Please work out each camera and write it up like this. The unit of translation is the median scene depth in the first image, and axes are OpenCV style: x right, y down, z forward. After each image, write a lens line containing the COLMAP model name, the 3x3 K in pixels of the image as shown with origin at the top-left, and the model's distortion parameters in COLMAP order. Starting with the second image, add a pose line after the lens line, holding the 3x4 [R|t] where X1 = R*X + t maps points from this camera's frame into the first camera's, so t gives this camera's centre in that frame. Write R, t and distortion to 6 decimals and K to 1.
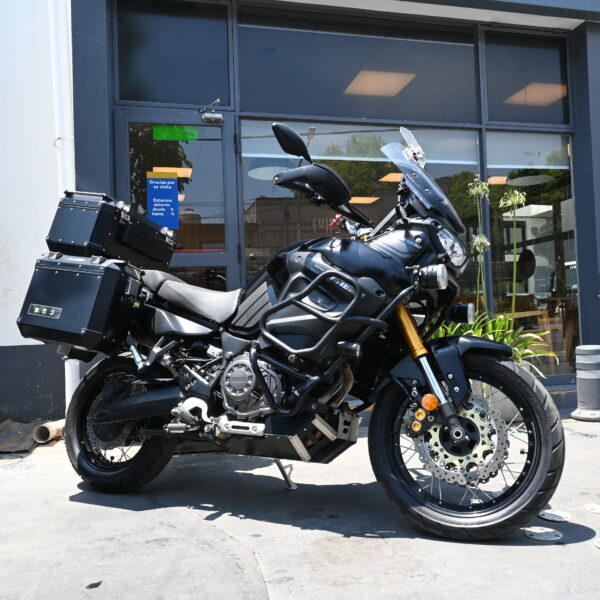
lens RADIAL K [[613.2, 0, 300.0], [0, 613.2, 300.0], [0, 0, 1]] dist [-0.000025, 0.008420]
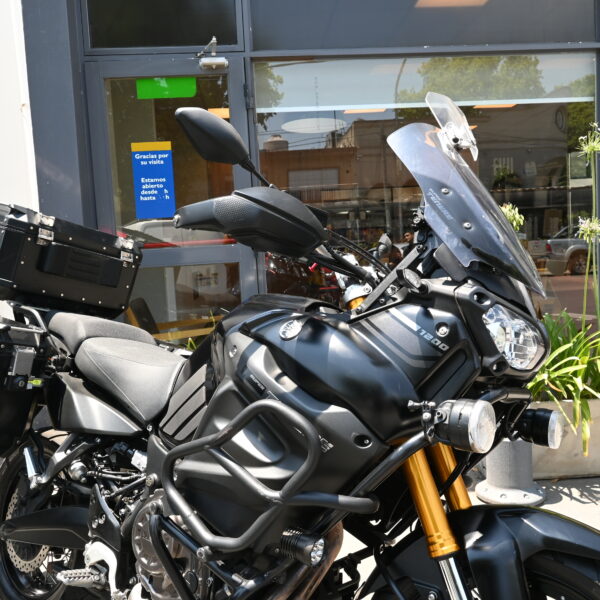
lens RADIAL K [[613.2, 0, 300.0], [0, 613.2, 300.0], [0, 0, 1]] dist [-0.000025, 0.008420]
pose [[0.985396, -0.002961, -0.170251, 0.148882], [0.024135, 0.992183, 0.122432, -0.174485], [0.168558, -0.124753, 0.977765, 0.440250]]
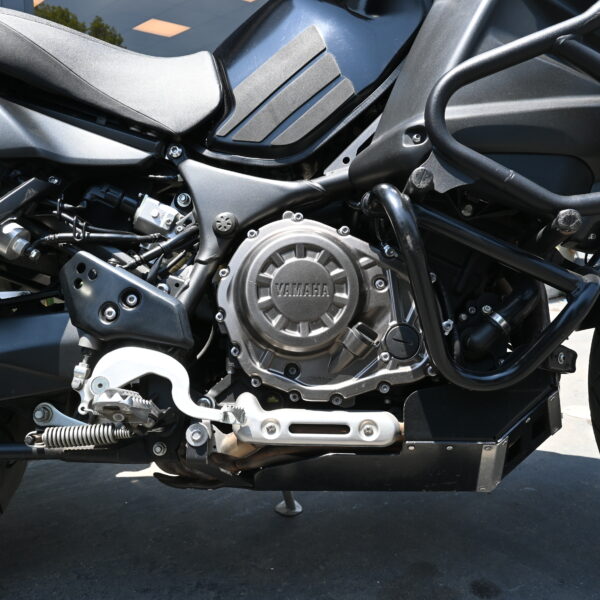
lens RADIAL K [[613.2, 0, 300.0], [0, 613.2, 300.0], [0, 0, 1]] dist [-0.000025, 0.008420]
pose [[0.892204, -0.041291, 0.449742, -0.246595], [-0.033700, 0.986949, 0.157467, 0.079878], [-0.450374, -0.155649, 0.879168, 0.682511]]
